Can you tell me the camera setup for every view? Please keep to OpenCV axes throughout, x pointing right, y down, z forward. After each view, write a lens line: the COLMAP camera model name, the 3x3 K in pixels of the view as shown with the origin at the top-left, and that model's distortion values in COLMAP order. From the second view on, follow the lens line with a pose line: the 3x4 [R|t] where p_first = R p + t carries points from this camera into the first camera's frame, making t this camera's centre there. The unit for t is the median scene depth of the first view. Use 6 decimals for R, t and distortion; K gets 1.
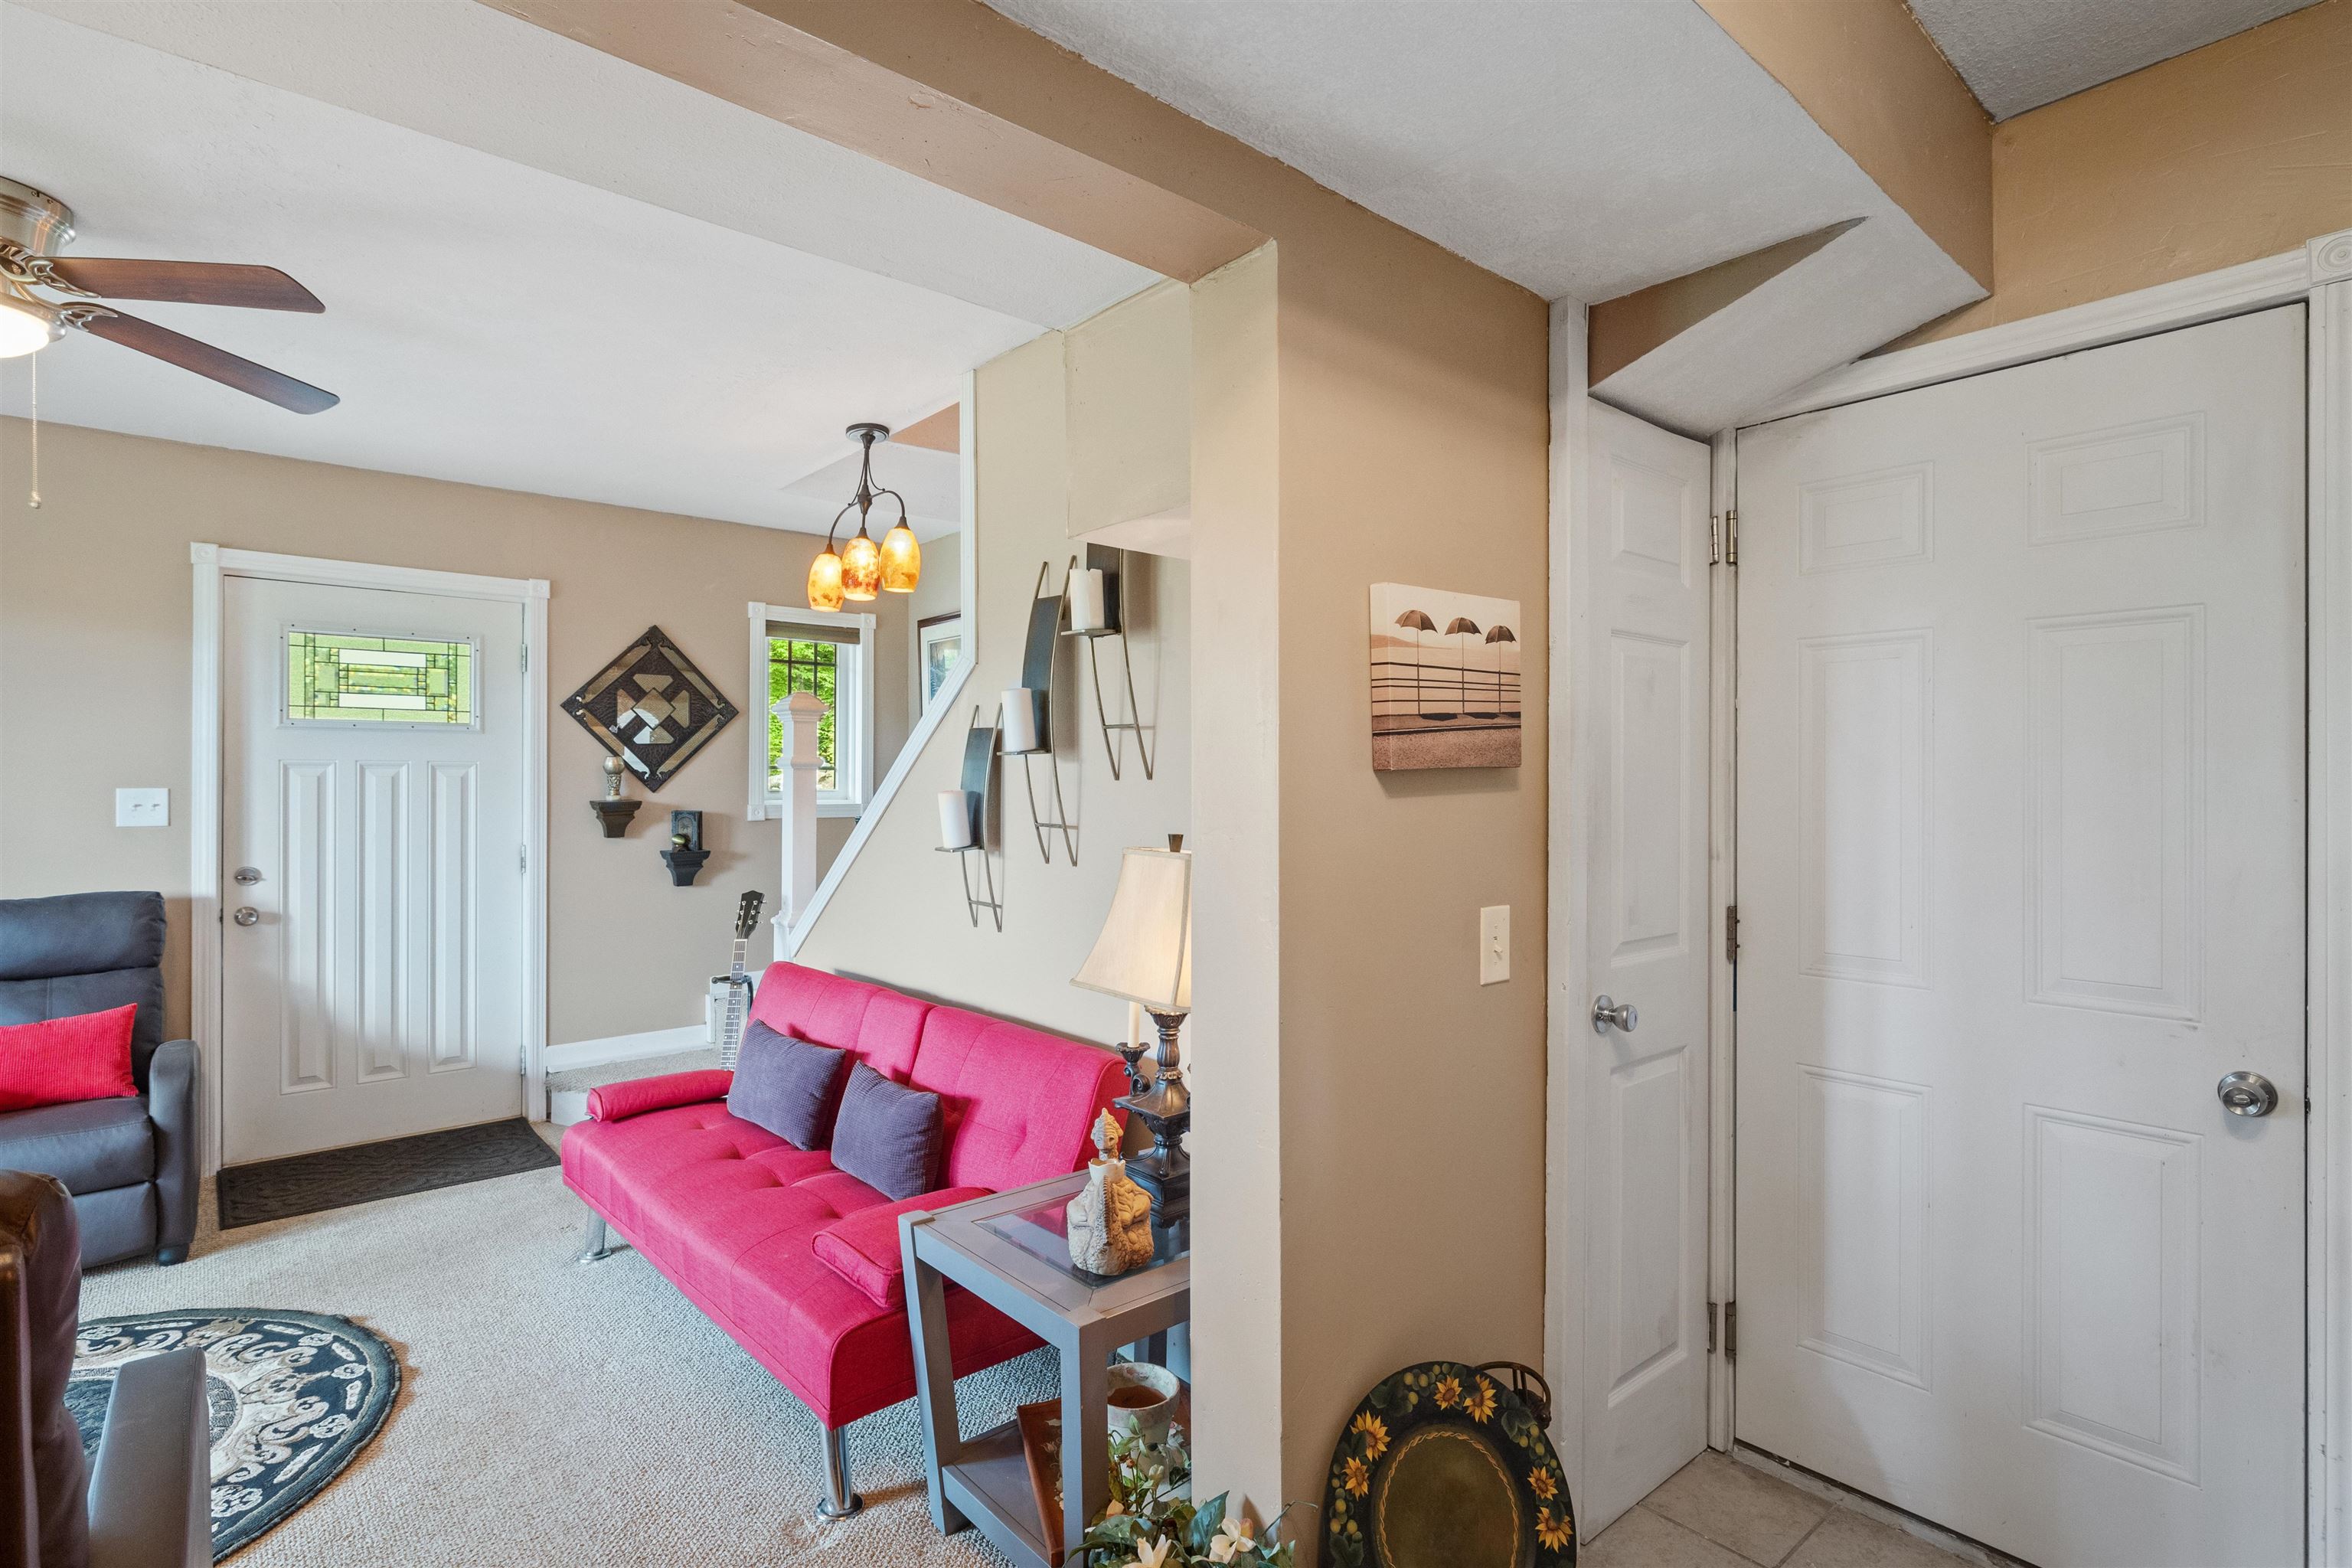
lens RADIAL K [[1112.9, 0, 1107.1], [0, 1112.9, 780.0], [0, 0, 1]] dist [0.000317, 0.000095]
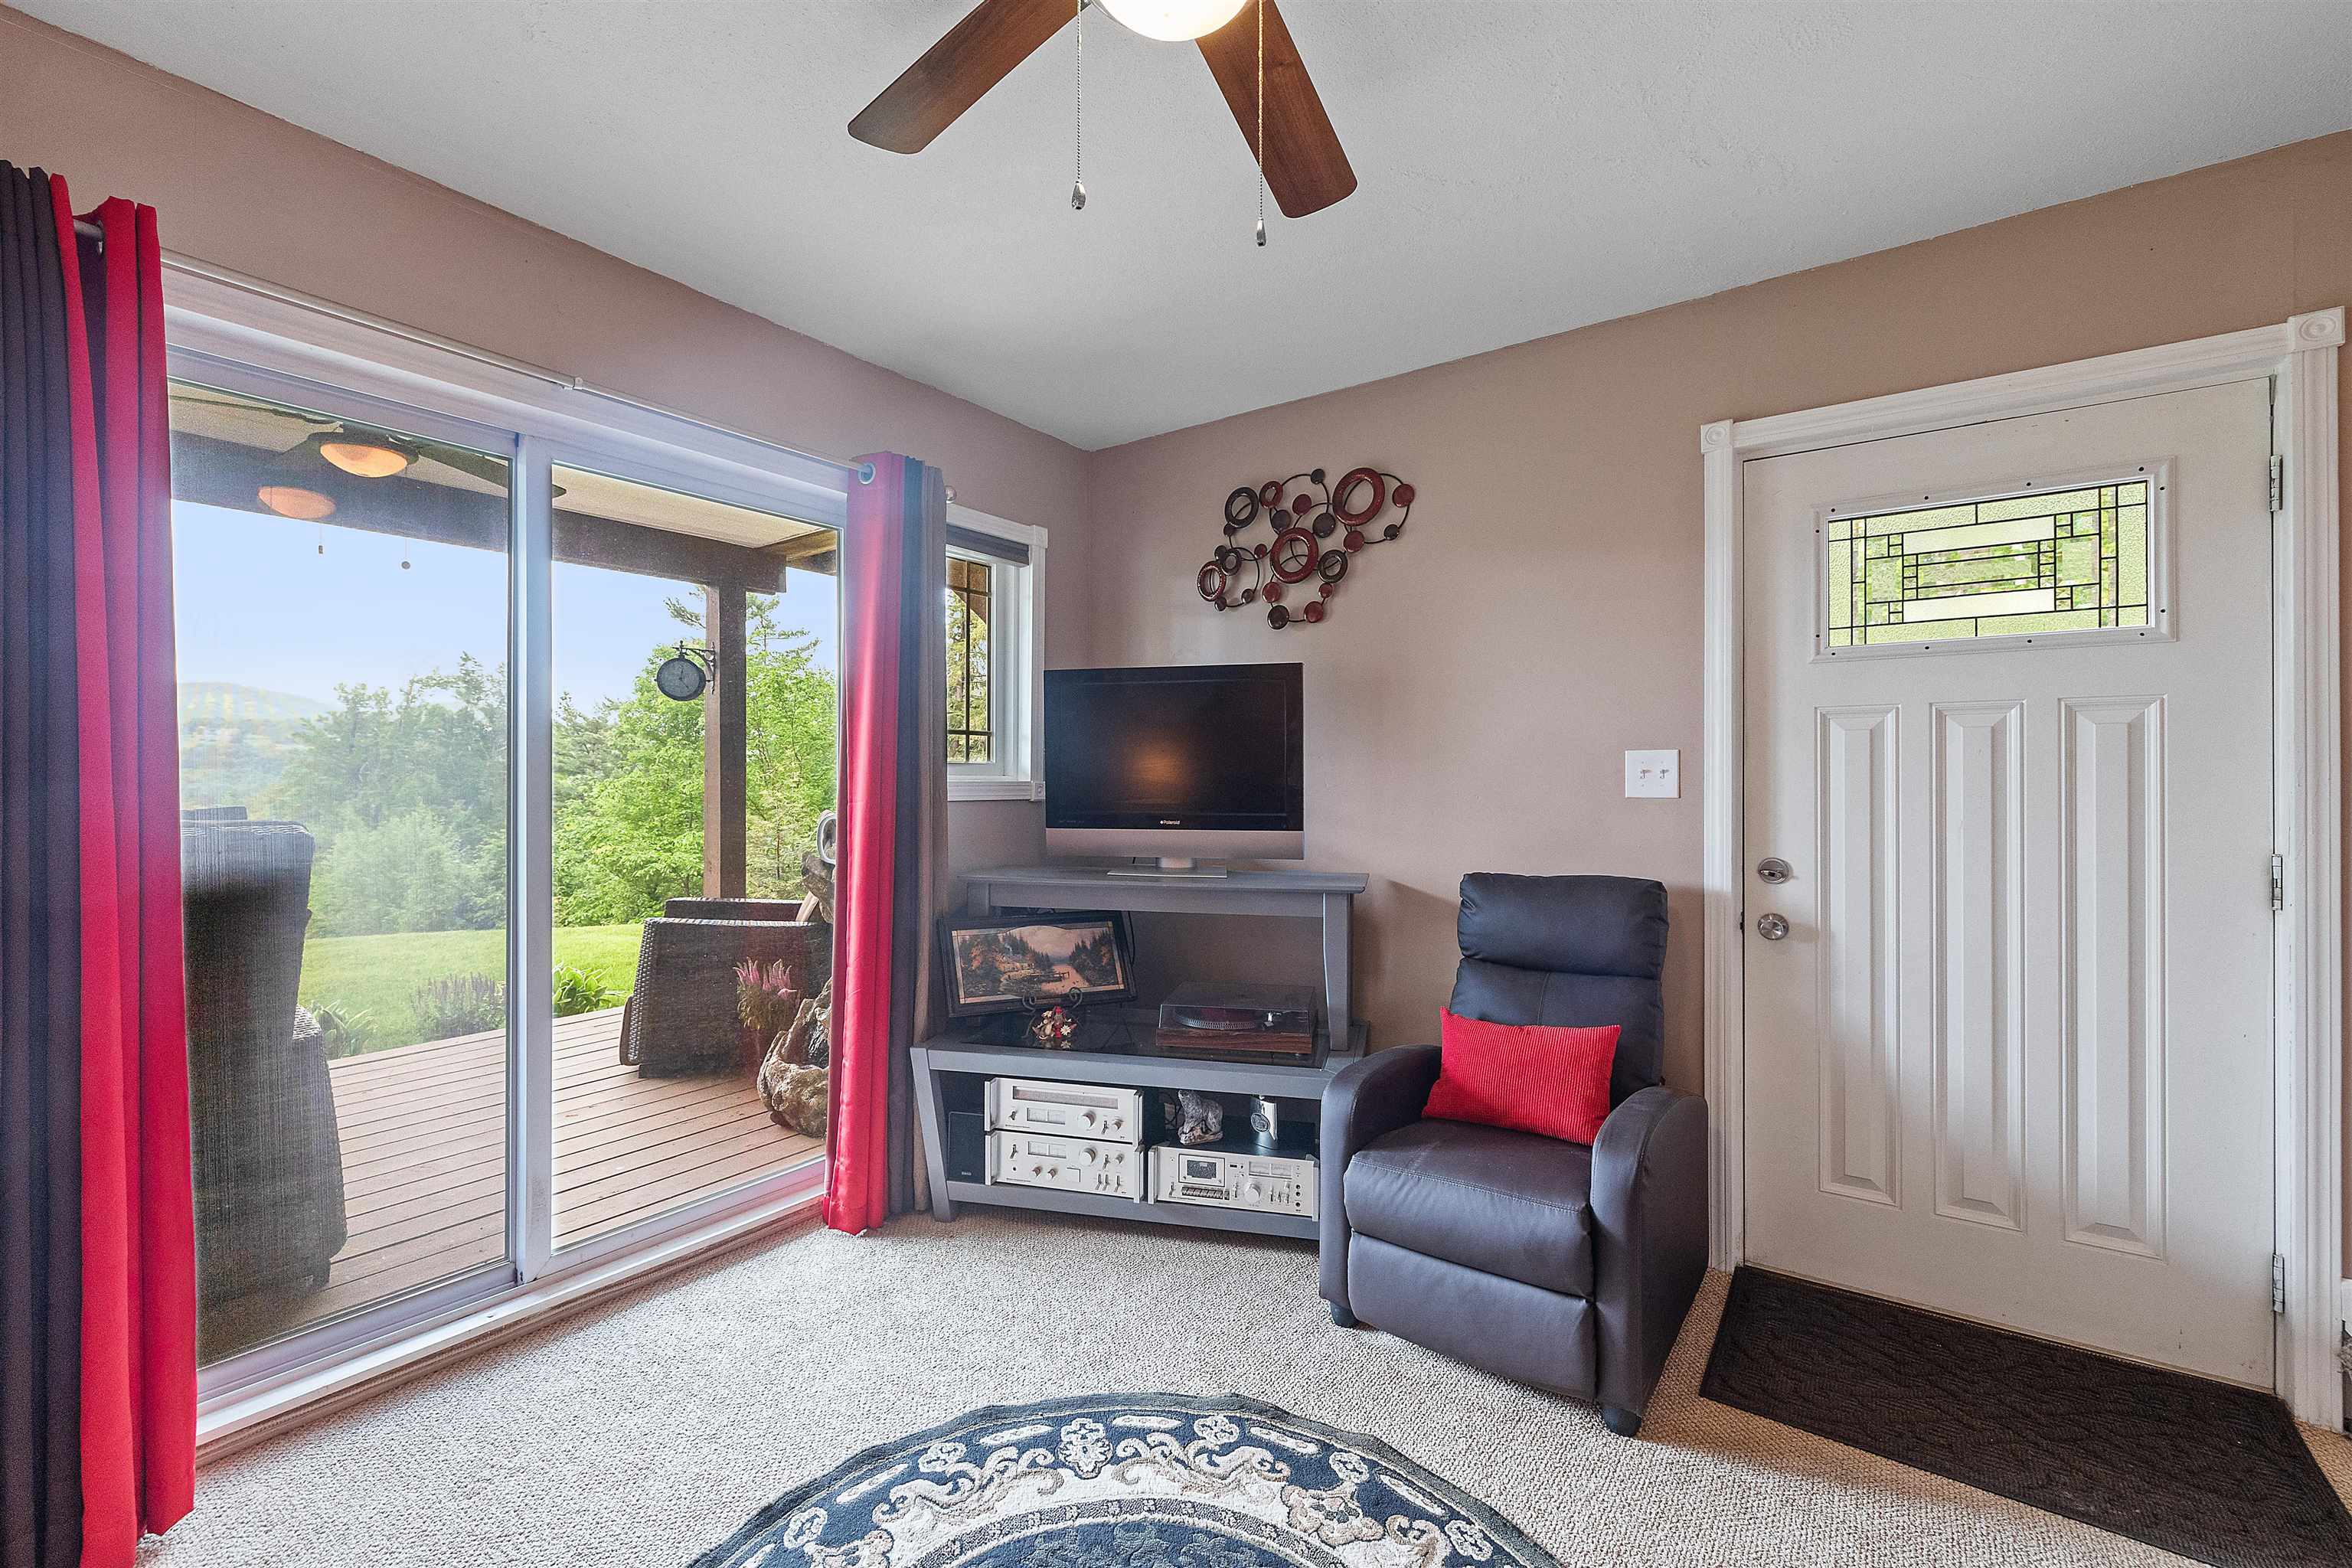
lens RADIAL K [[1008.9, 0, 1171.1], [0, 1008.9, 777.1], [0, 0, 1]] dist [0.000797, 0.000012]
pose [[0.269995, -0.005087, -0.962848, -0.246266], [0.002618, 0.999986, -0.004549, 0.027552], [0.962858, -0.001293, 0.270004, 0.444516]]
